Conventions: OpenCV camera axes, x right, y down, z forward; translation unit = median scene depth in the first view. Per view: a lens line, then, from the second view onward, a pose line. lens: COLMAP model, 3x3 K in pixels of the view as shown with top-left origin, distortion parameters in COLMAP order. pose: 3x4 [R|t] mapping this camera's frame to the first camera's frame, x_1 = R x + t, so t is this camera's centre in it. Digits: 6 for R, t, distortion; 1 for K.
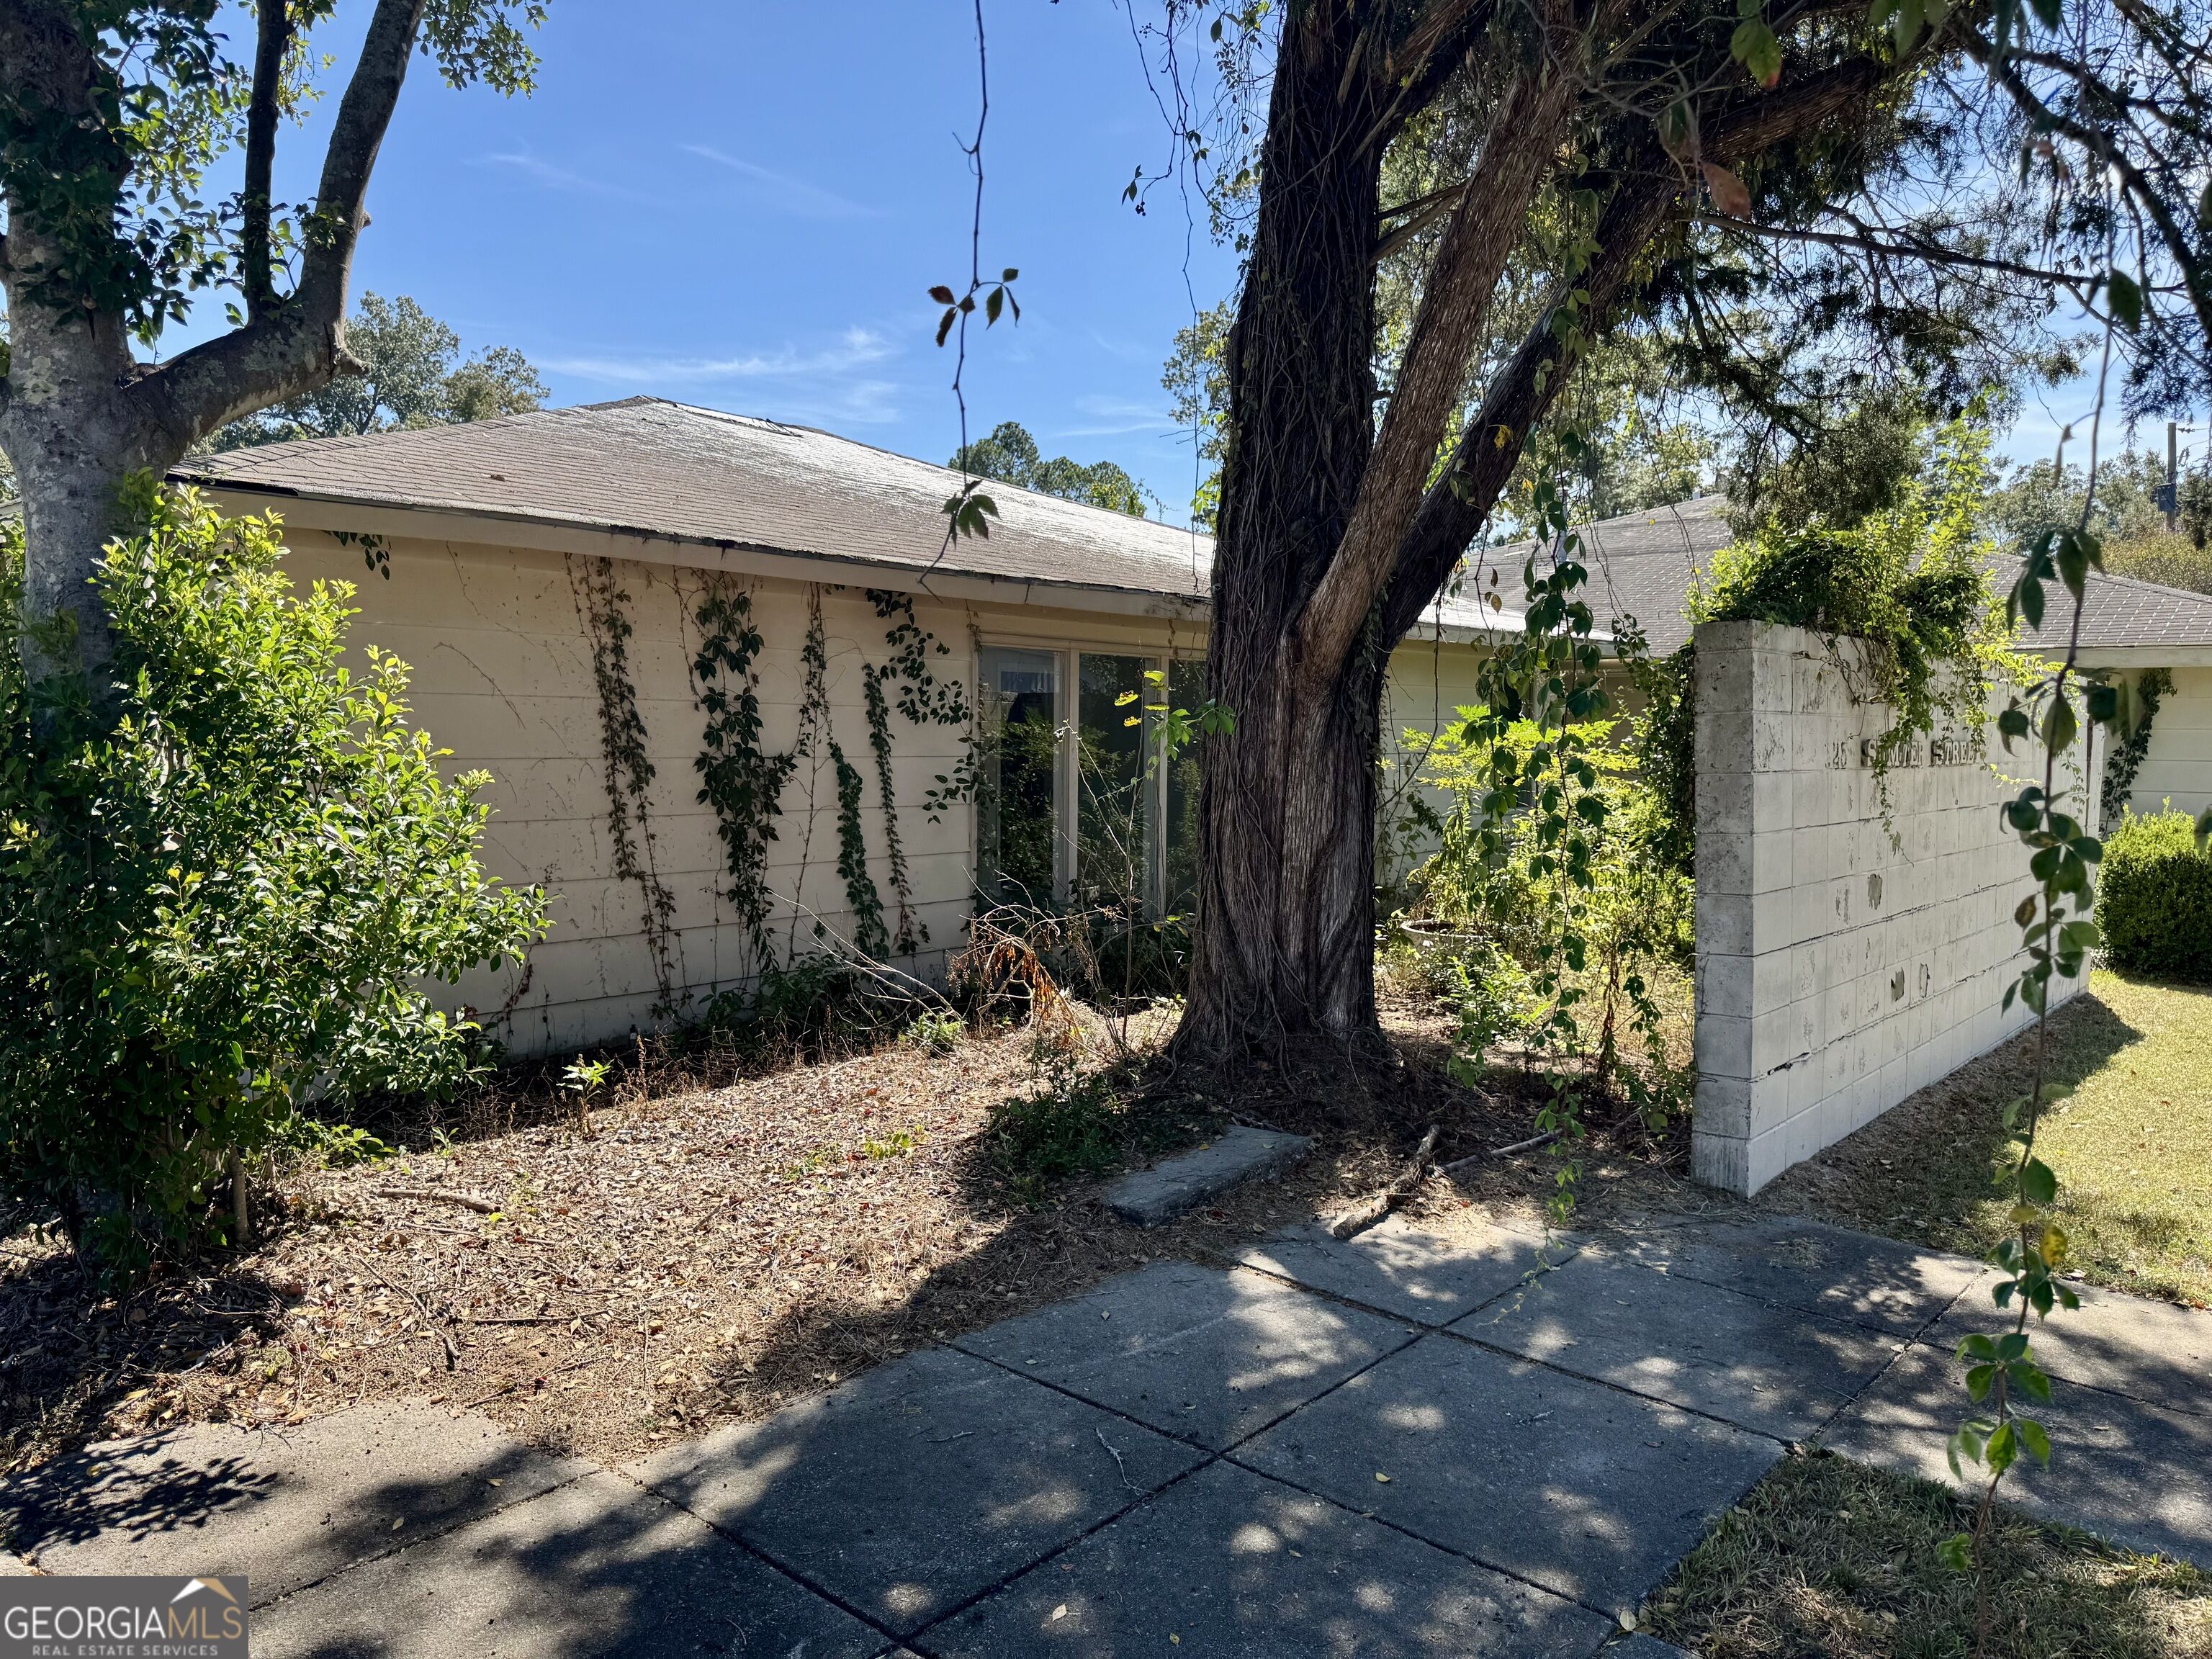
lens RADIAL K [[1532.8, 0, 1110.9], [0, 1532.8, 841.7], [0, 0, 1]] dist [0.007780, -0.004342]
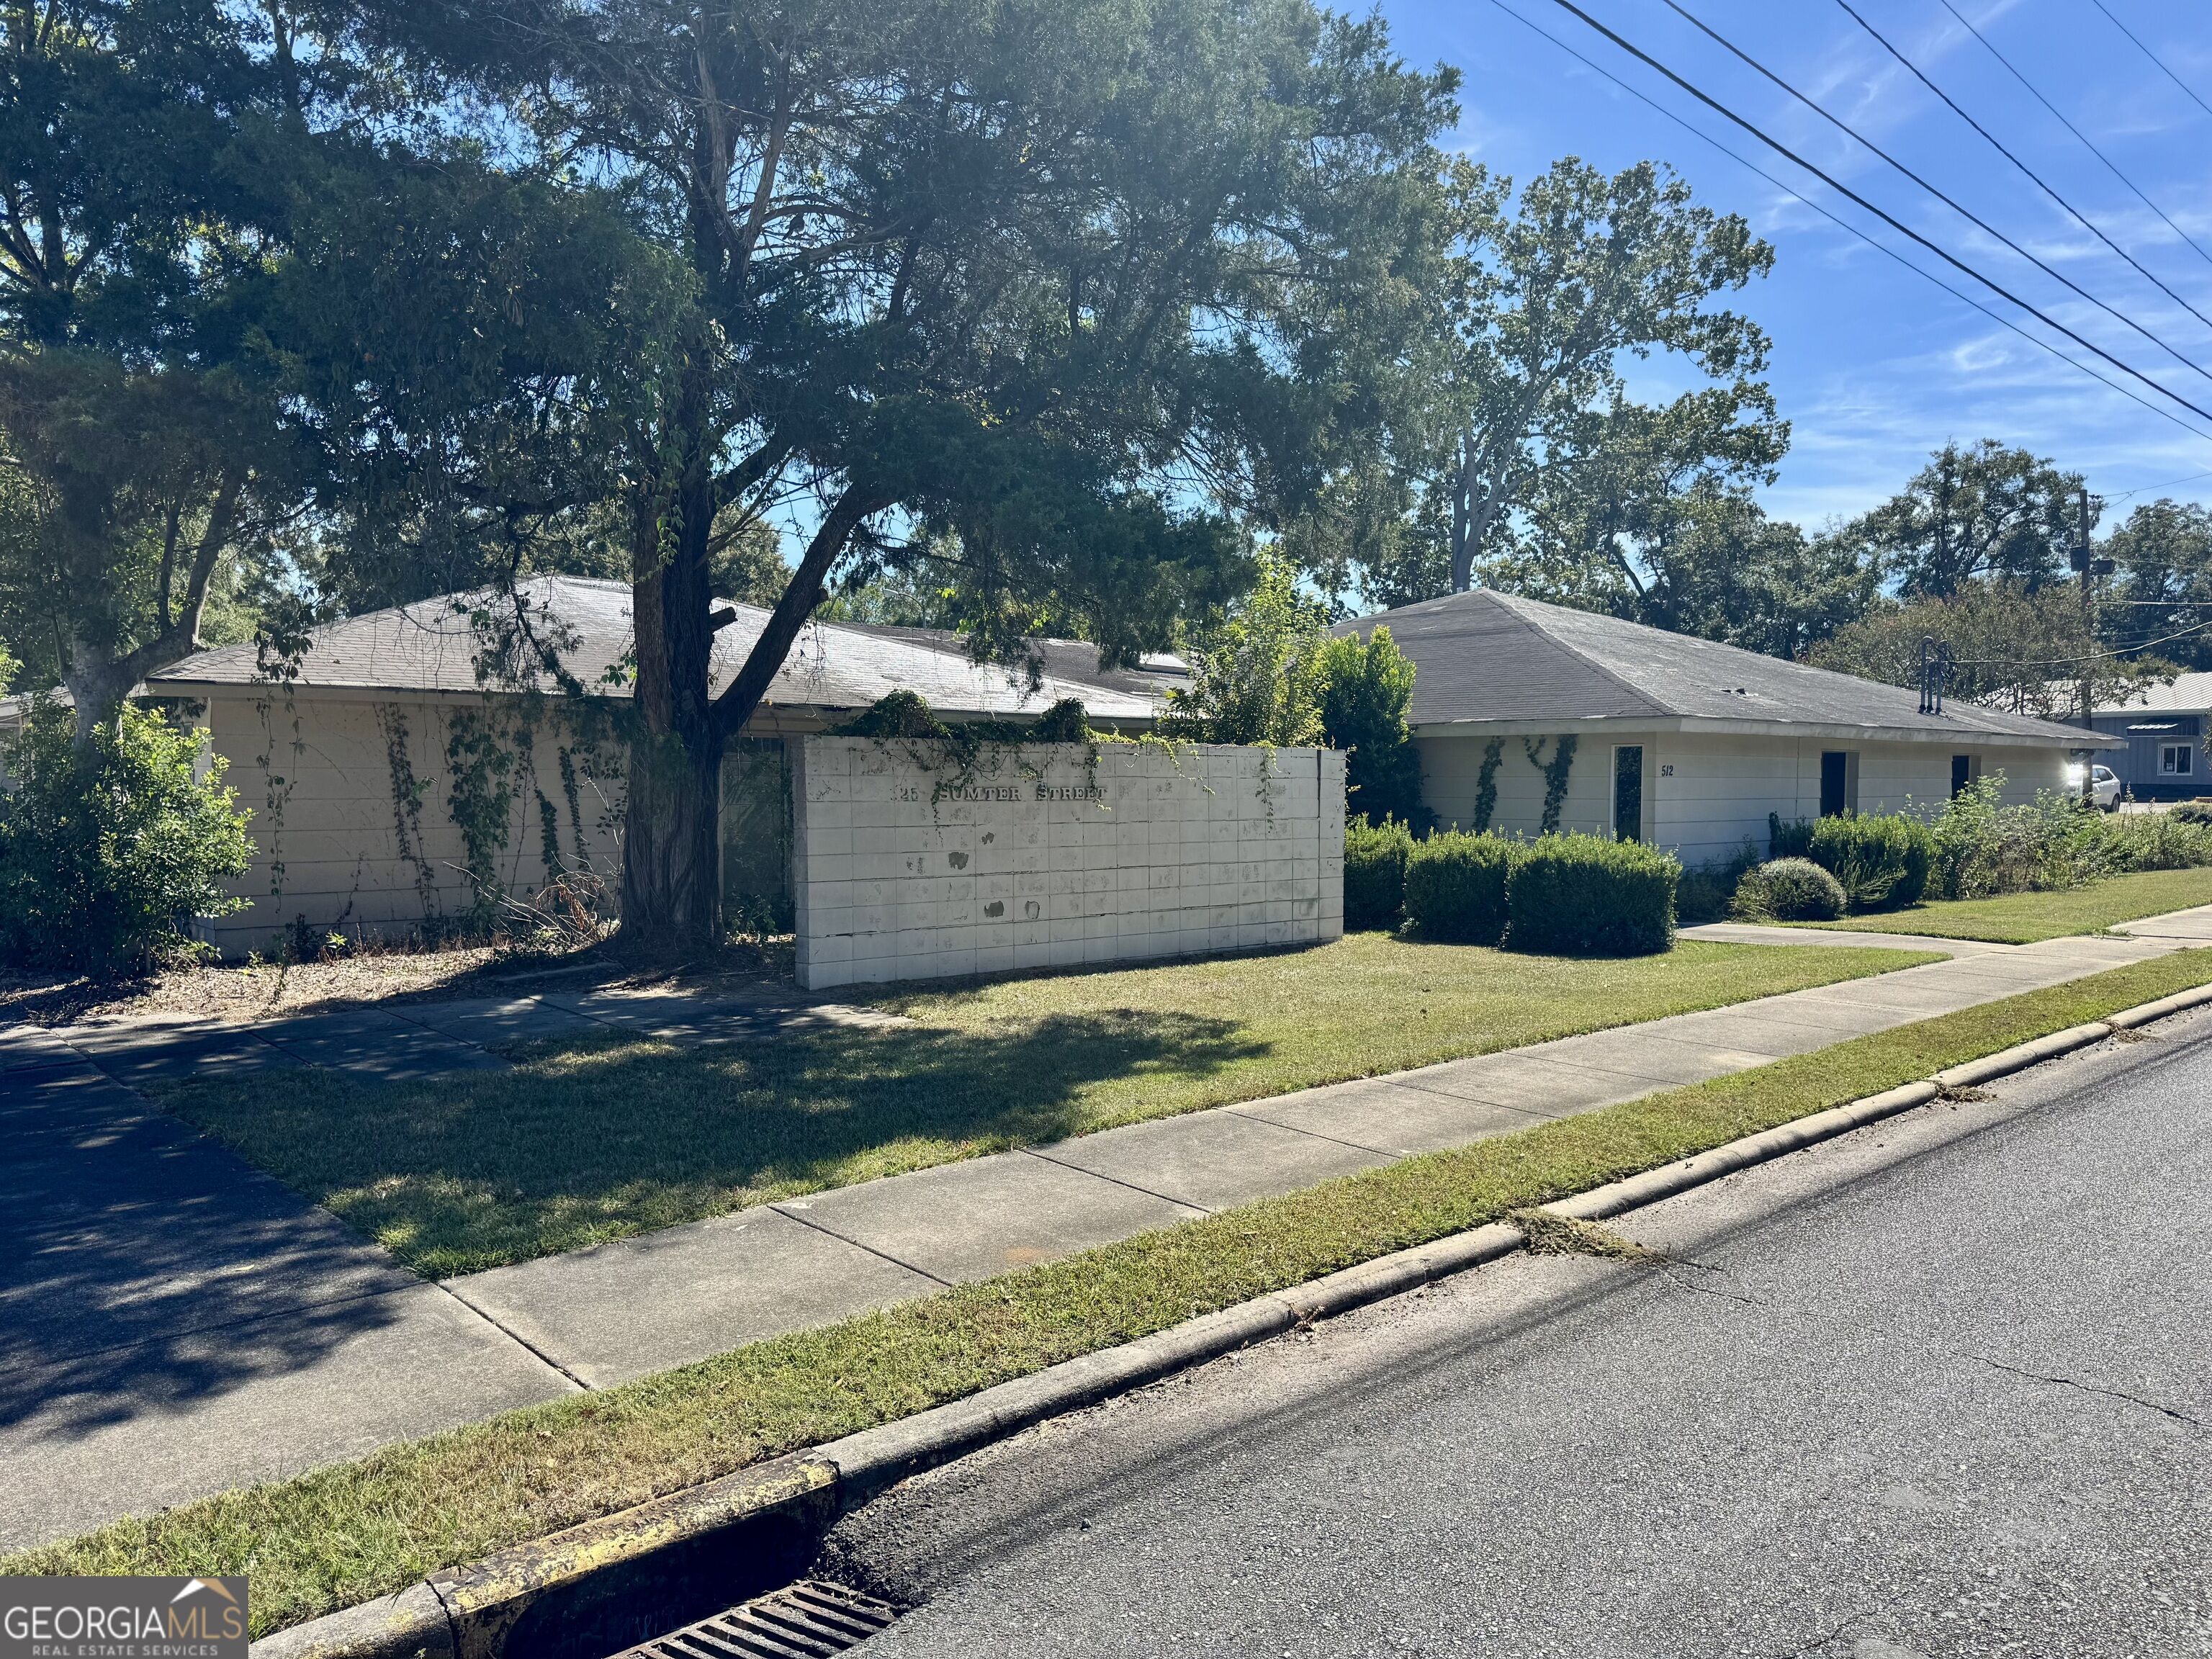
lens RADIAL K [[1532.8, 0, 1101.8], [0, 1532.8, 816.4], [0, 0, 1]] dist [0.007780, -0.004342]
pose [[0.993459, -0.002440, -0.114162, 0.766358], [-0.002988, 0.998874, -0.047358, 0.057175], [0.114149, 0.047390, 0.992333, -0.818034]]
